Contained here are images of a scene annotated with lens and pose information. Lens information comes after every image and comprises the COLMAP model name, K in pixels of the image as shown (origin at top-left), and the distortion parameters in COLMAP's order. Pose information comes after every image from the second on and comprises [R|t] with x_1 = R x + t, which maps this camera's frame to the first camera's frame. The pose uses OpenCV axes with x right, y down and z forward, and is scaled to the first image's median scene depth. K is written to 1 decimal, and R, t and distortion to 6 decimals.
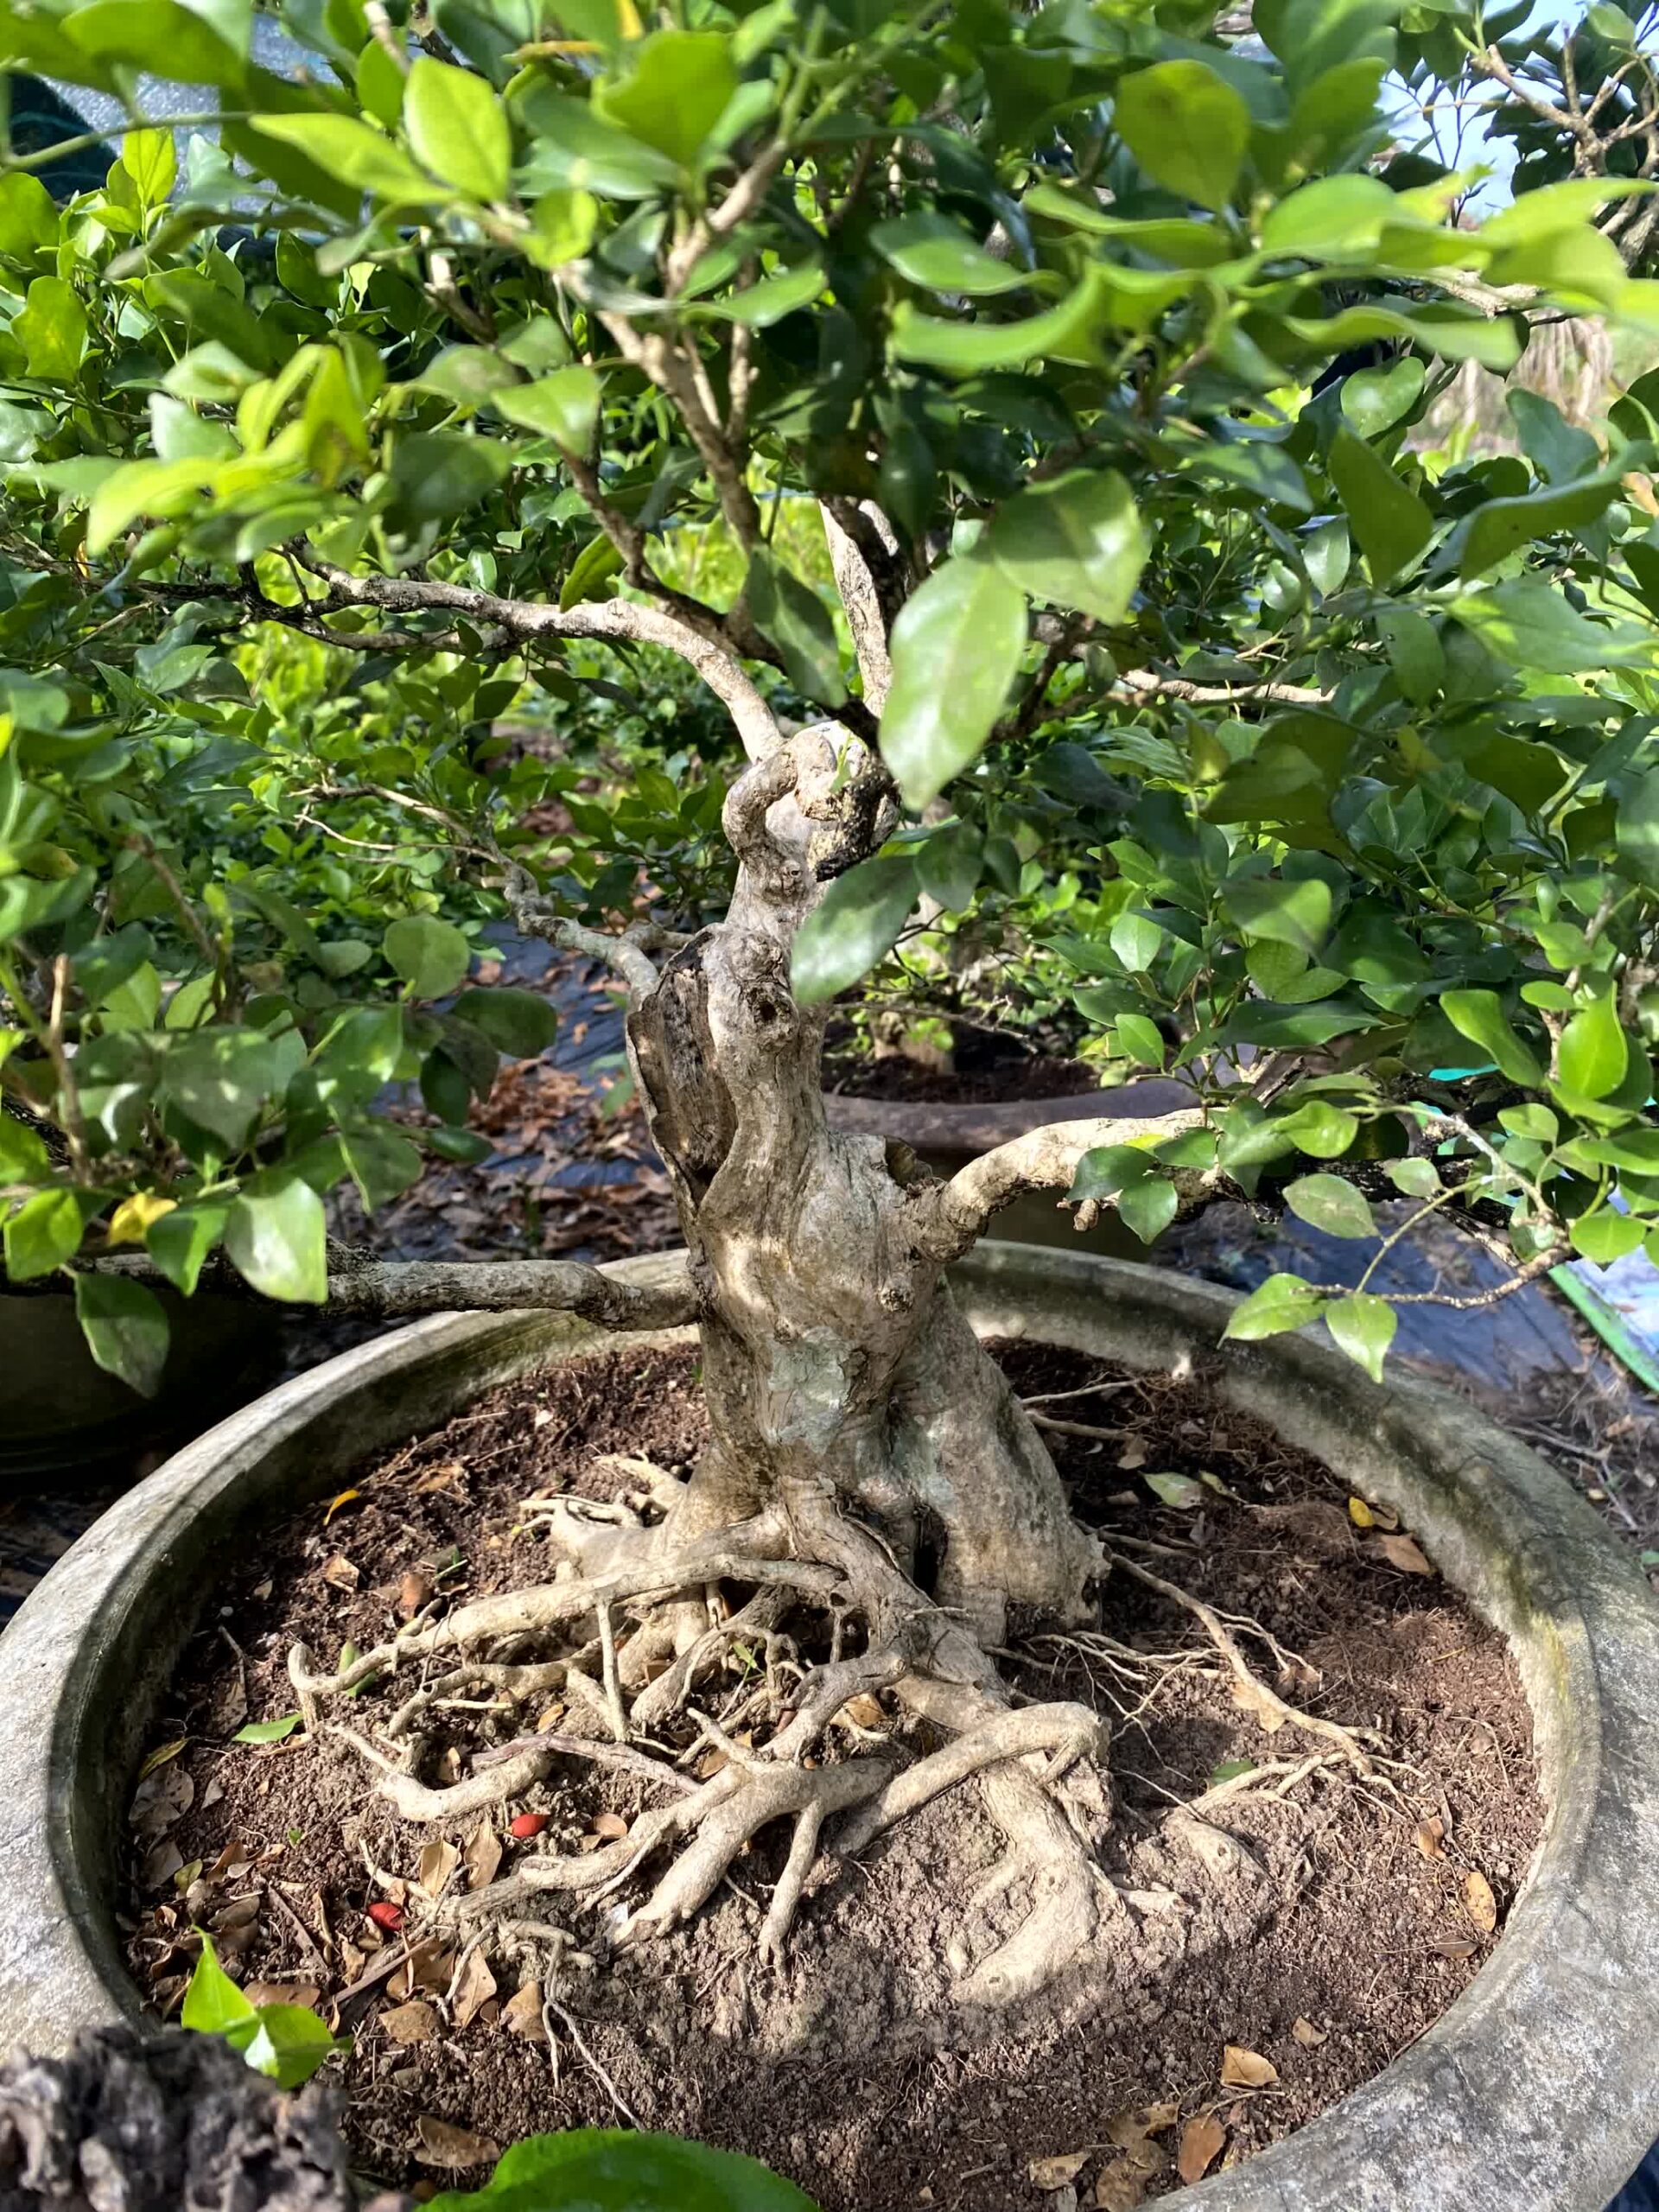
lens RADIAL K [[1709.8, 0, 946.6], [0, 1709.8, 1154.7], [0, 0, 1]] dist [0.010620, -0.009287]
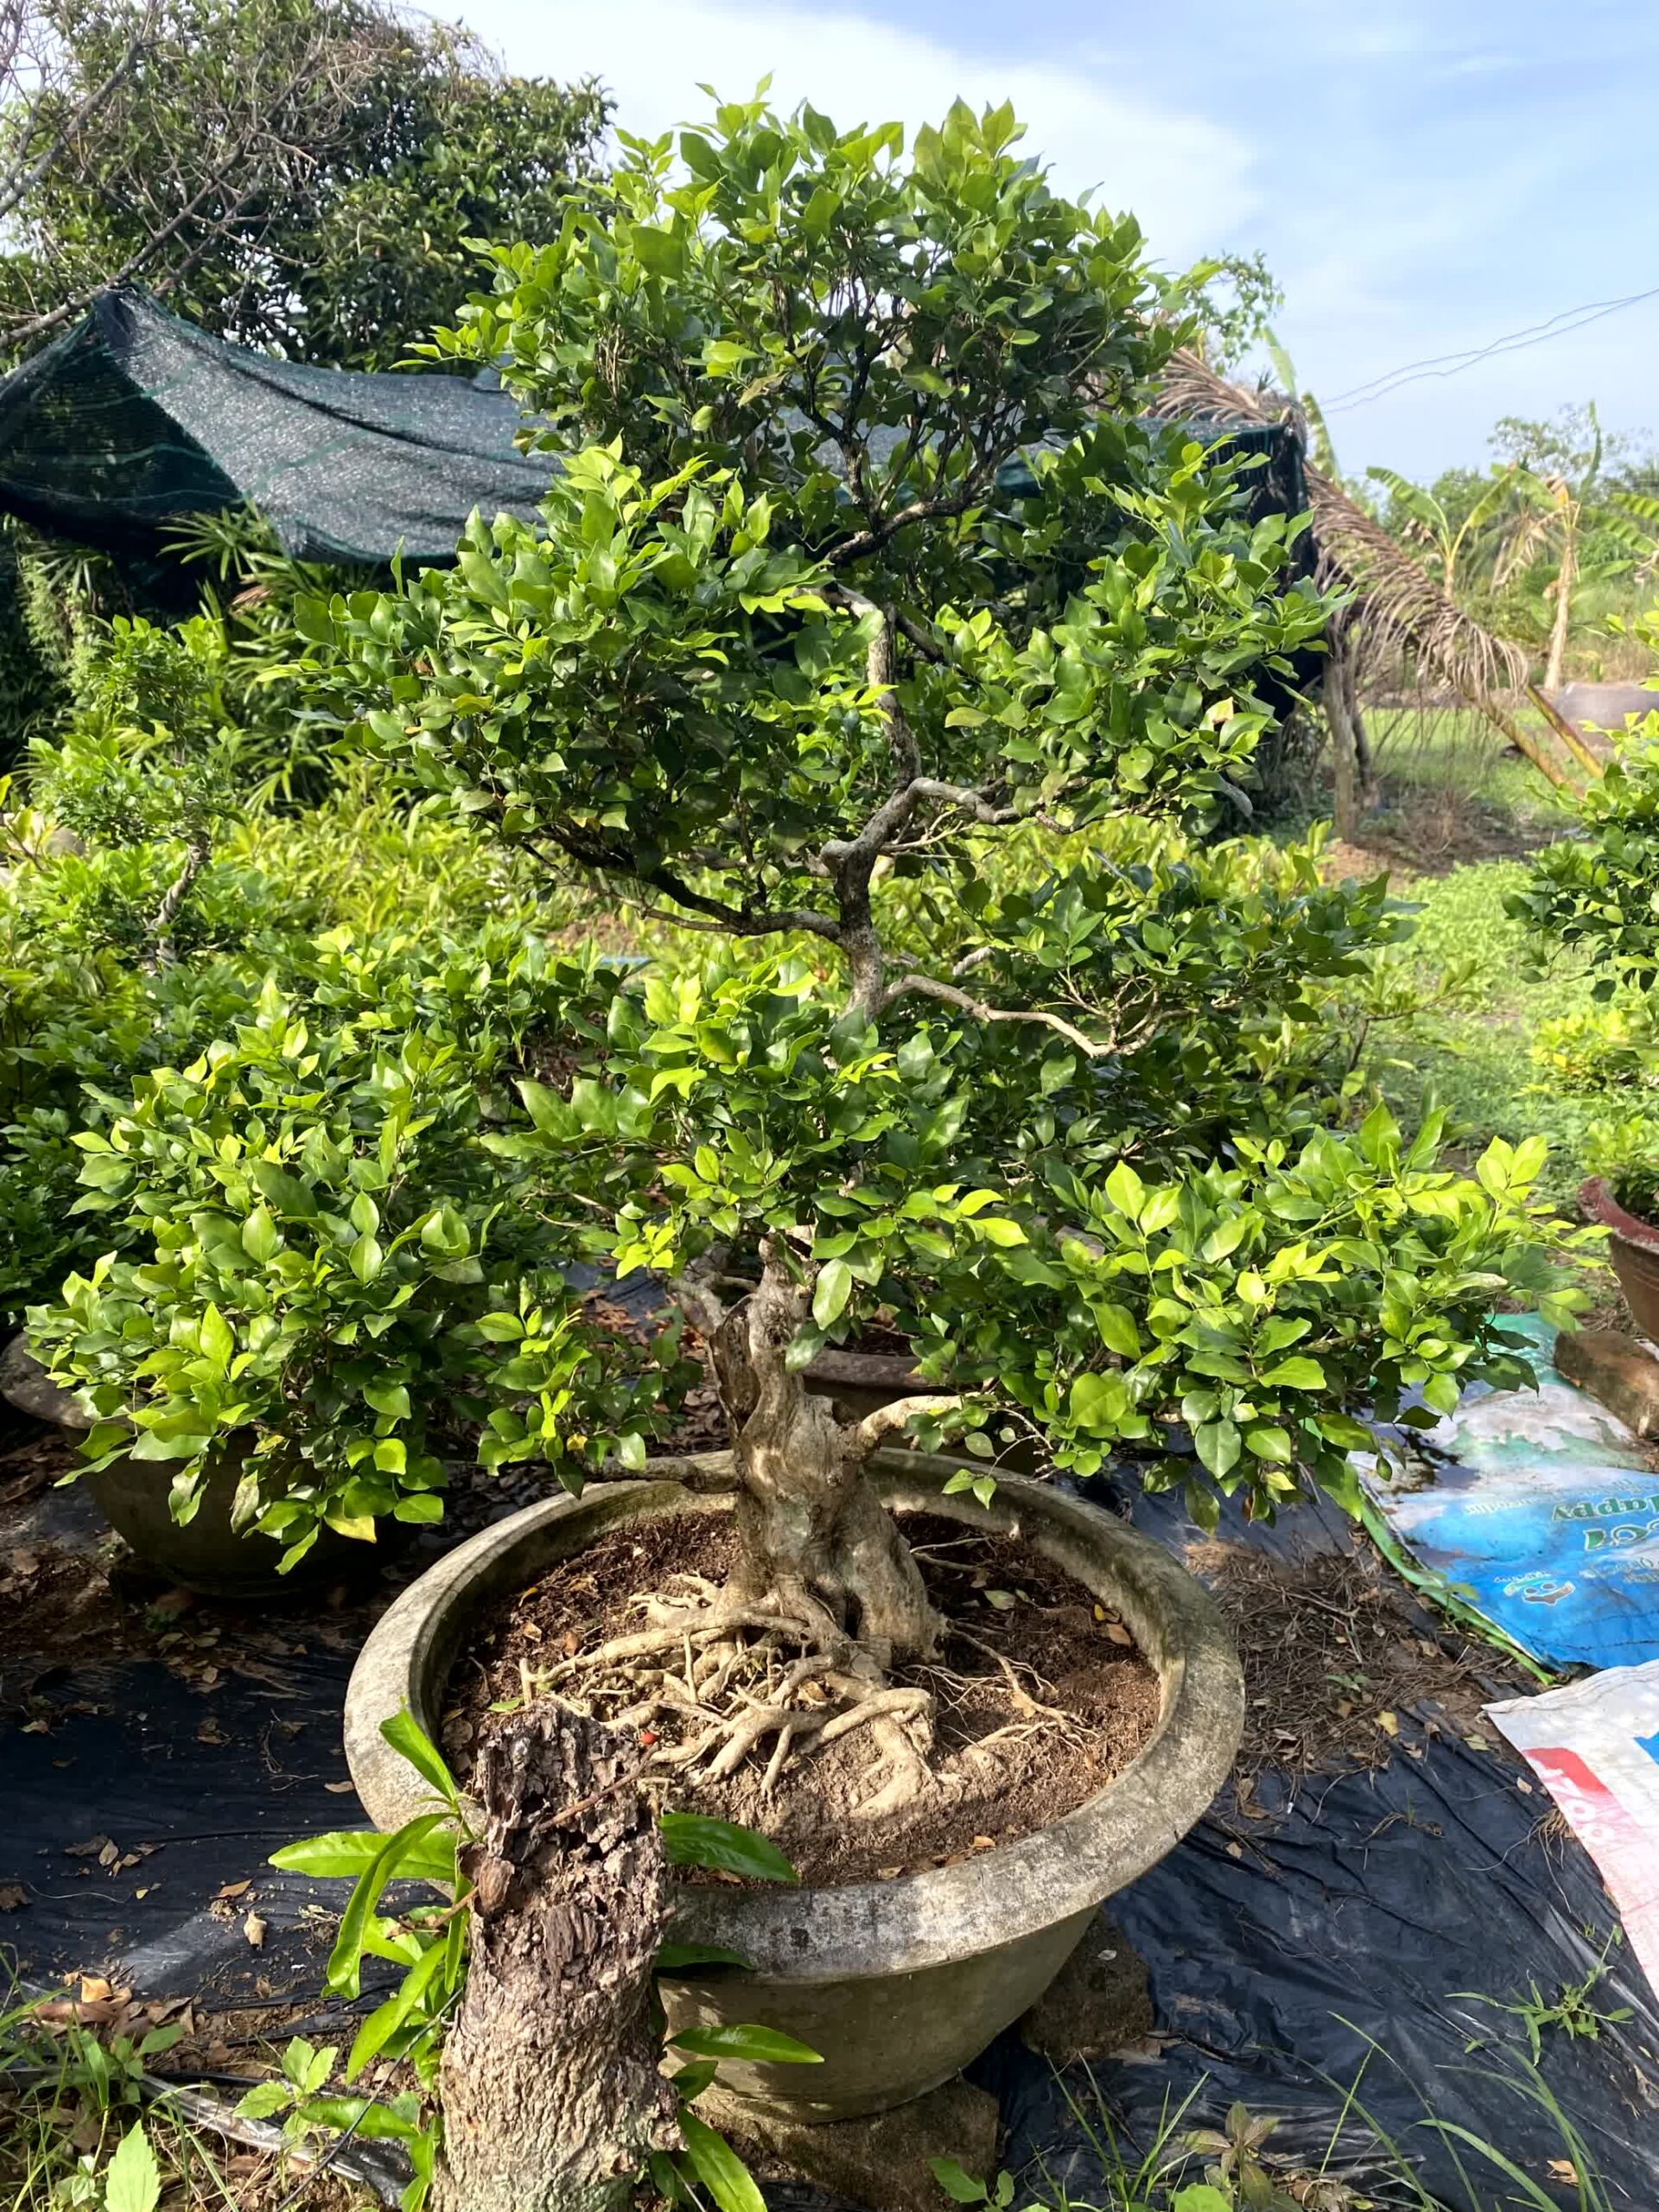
lens RADIAL K [[1709.8, 0, 865.7], [0, 1709.8, 1098.1], [0, 0, 1]] dist [0.010620, -0.009287]
pose [[0.998601, 0.013308, -0.051184, 0.100188], [-0.020749, 0.988814, -0.147704, -0.063697], [0.048646, 0.148559, 0.987706, -1.036719]]
